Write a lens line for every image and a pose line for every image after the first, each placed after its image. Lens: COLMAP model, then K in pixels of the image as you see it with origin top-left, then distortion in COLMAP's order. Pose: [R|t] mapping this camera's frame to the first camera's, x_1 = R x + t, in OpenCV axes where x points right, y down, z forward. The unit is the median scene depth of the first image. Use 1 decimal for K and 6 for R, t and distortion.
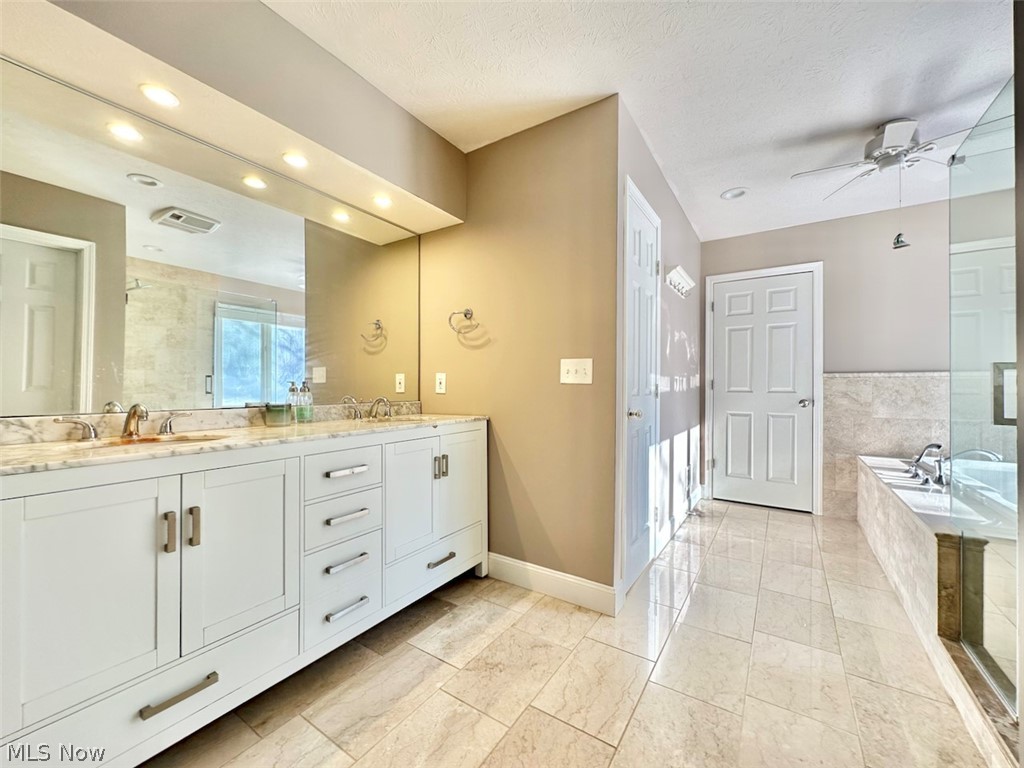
lens RADIAL K [[407.6, 0, 513.0], [0, 407.6, 384.4], [0, 0, 1]] dist [-0.002197, 0.000565]
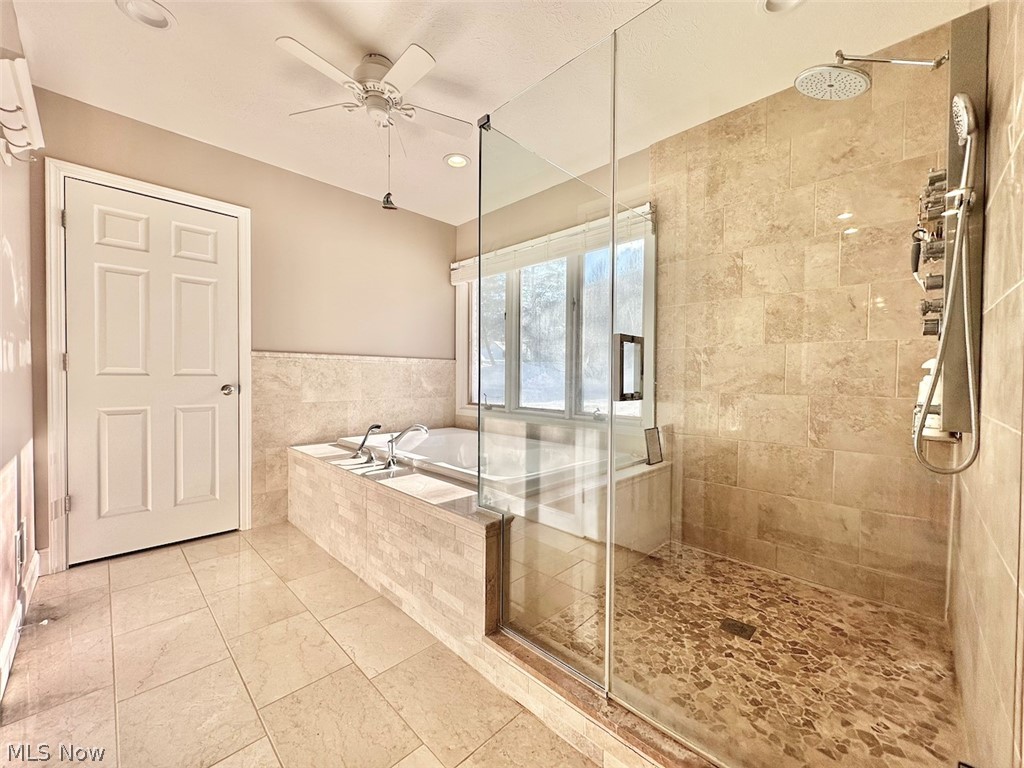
lens RADIAL K [[407.6, 0, 510.6], [0, 407.6, 384.3], [0, 0, 1]] dist [-0.002197, 0.000565]
pose [[0.192774, -0.020399, 0.981031, 0.079964], [-0.010004, 0.999691, 0.022752, 0.014576], [-0.981192, -0.014200, 0.192511, 0.362953]]
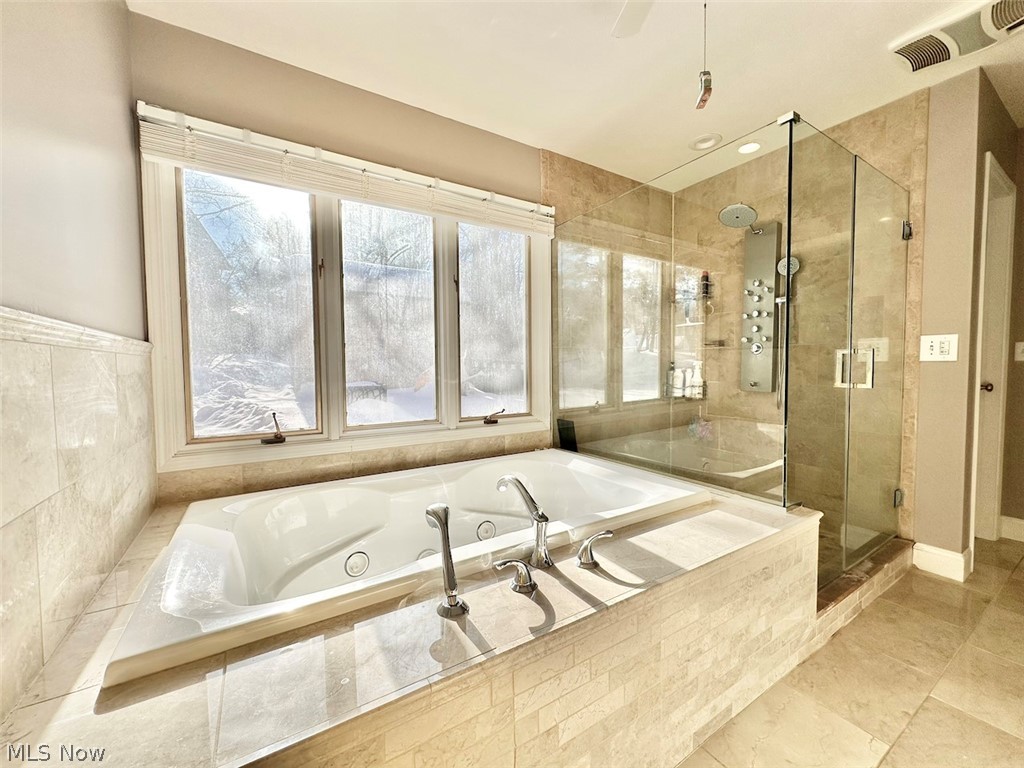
lens RADIAL K [[407.6, 0, 511.4], [0, 407.6, 374.5], [0, 0, 1]] dist [-0.002197, 0.000565]
pose [[-0.910300, -0.015688, 0.413653, 0.620553], [-0.003053, 0.999509, 0.031187, -0.002431], [-0.413939, 0.027126, -0.909900, 1.036854]]
